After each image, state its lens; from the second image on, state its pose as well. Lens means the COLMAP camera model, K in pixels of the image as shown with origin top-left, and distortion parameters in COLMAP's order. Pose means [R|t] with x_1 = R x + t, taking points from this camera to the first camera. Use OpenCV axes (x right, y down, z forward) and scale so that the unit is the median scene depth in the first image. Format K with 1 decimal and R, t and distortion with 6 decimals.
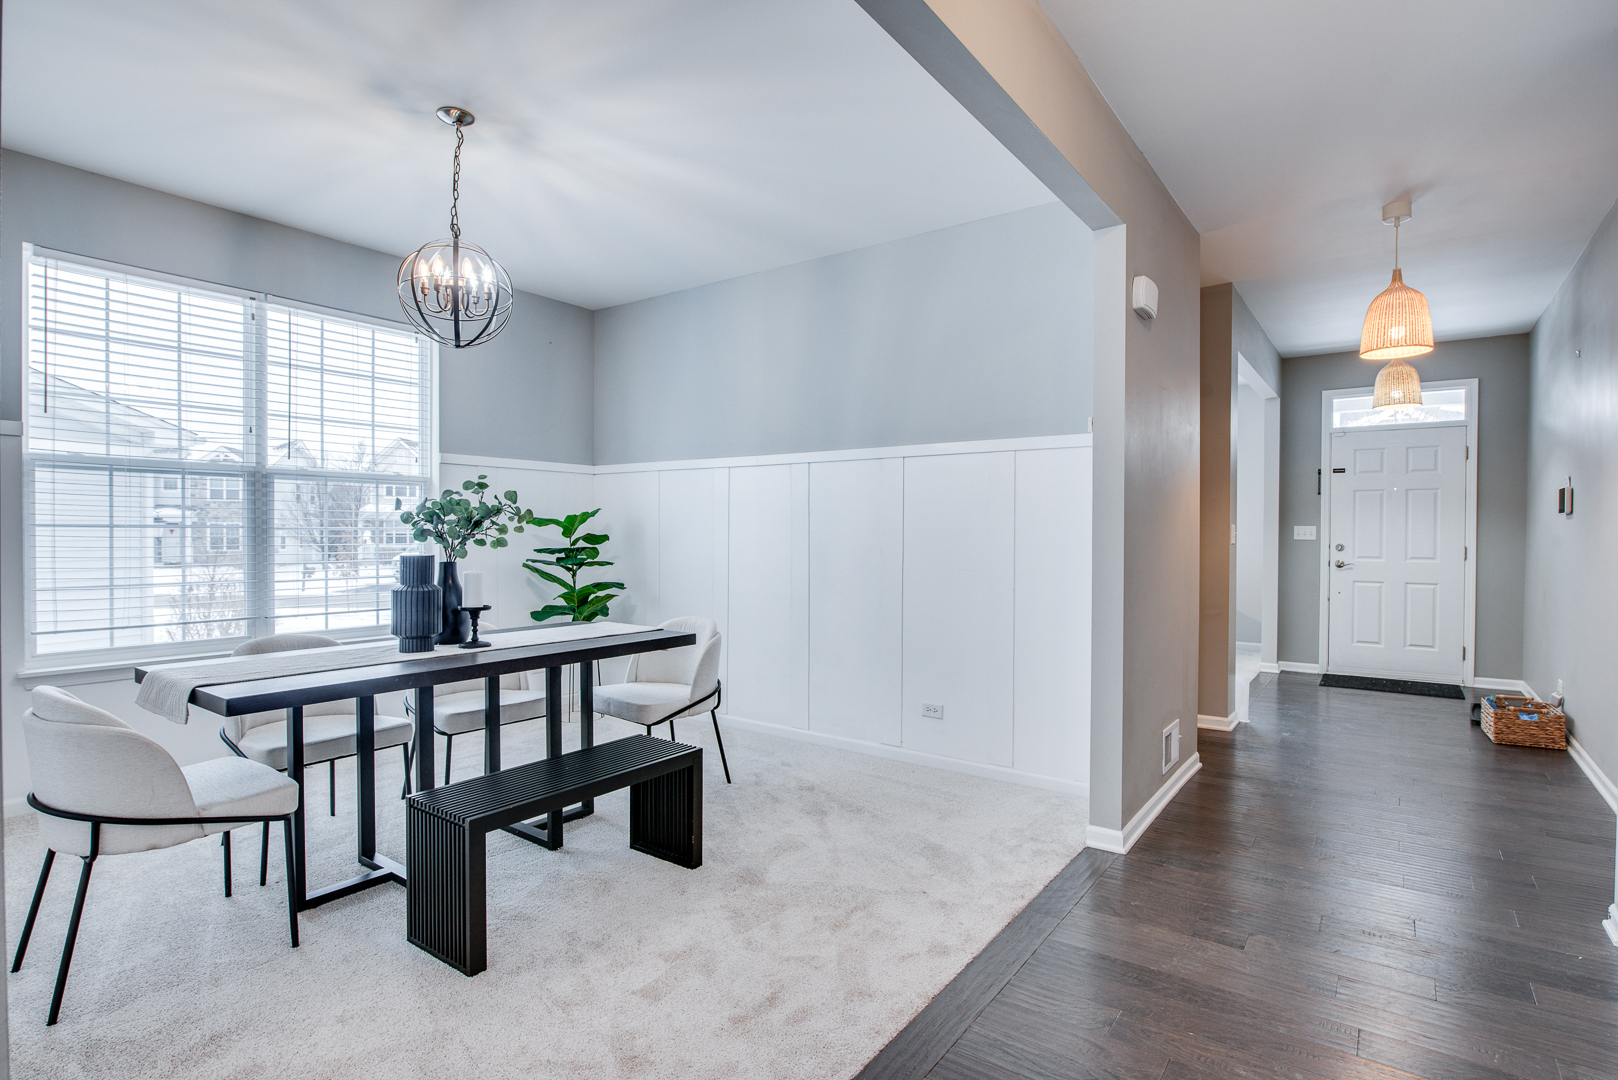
lens RADIAL K [[816.6, 0, 796.1], [0, 816.6, 544.3], [0, 0, 1]] dist [-0.003712, -0.005136]
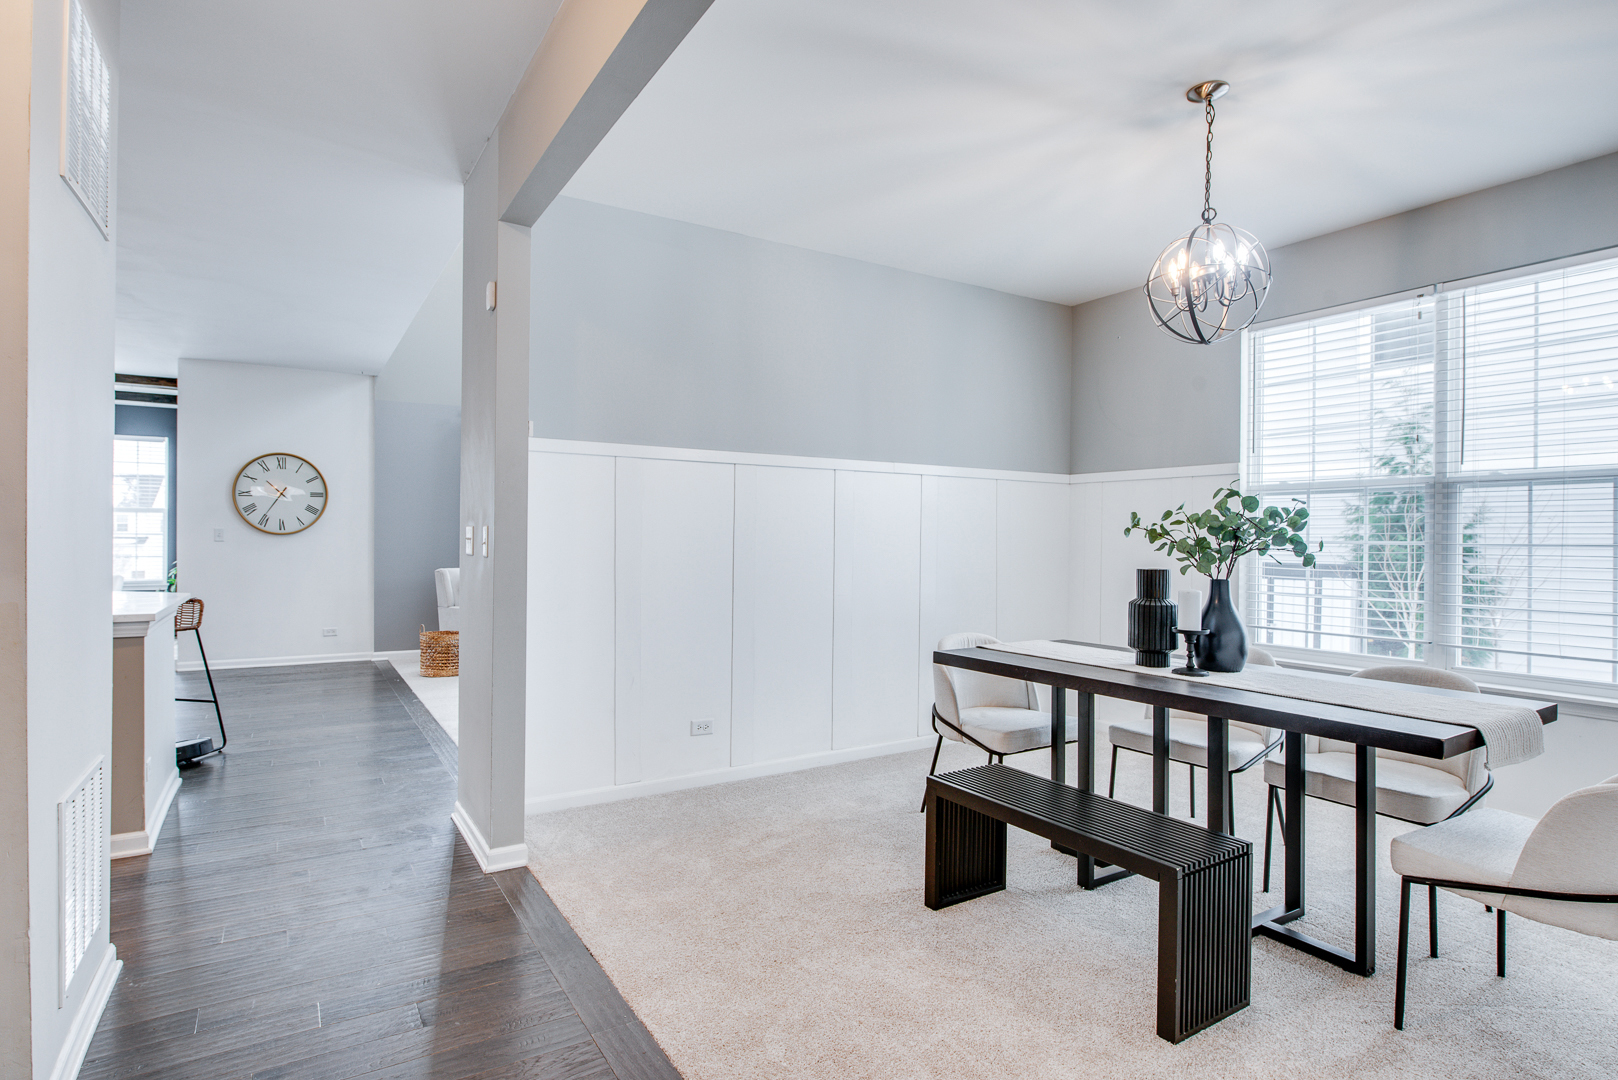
lens RADIAL K [[816.6, 0, 772.9], [0, 816.6, 537.0], [0, 0, 1]] dist [-0.003712, -0.005136]
pose [[-0.376121, -0.012123, -0.926491, 0.461311], [-0.024004, 0.999706, -0.003337, -0.008288], [0.926260, 0.020984, -0.376301, 0.686563]]
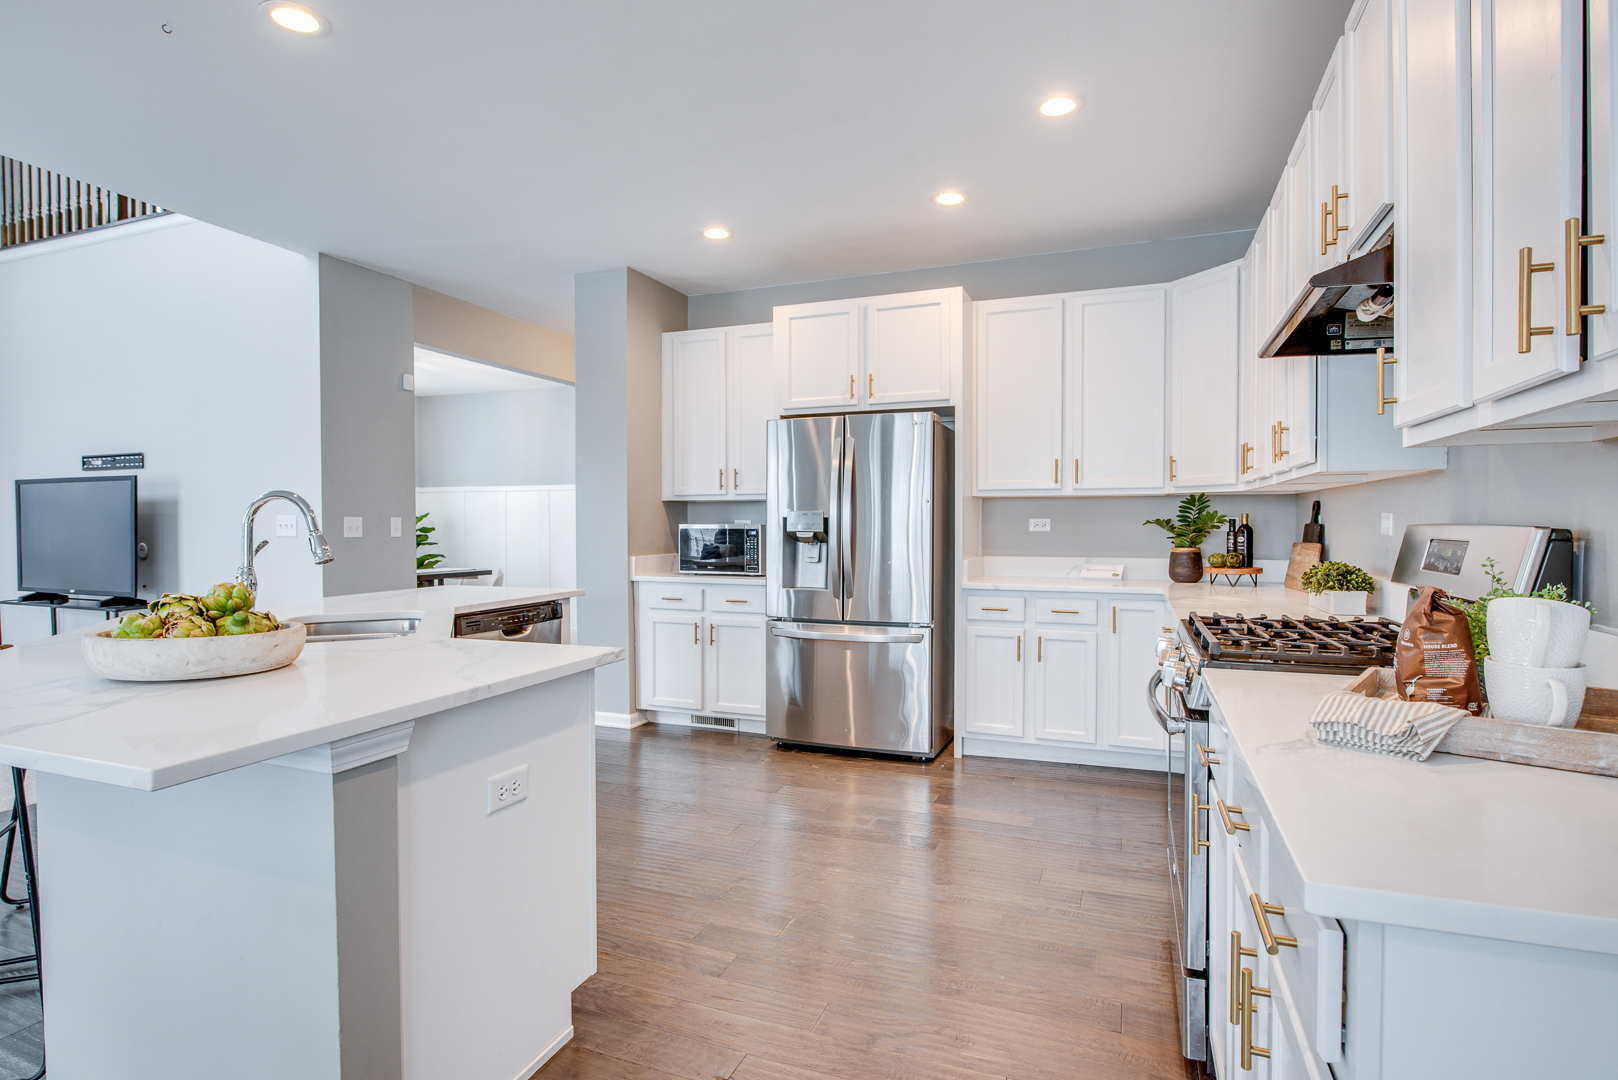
lens RADIAL K [[816.6, 0, 810.6], [0, 816.6, 534.2], [0, 0, 1]] dist [-0.003712, -0.005136]
pose [[0.963026, -0.005576, 0.269351, 0.102120], [0.005441, 0.999984, 0.001246, 0.006837], [-0.269353, 0.000265, 0.963041, -1.204519]]
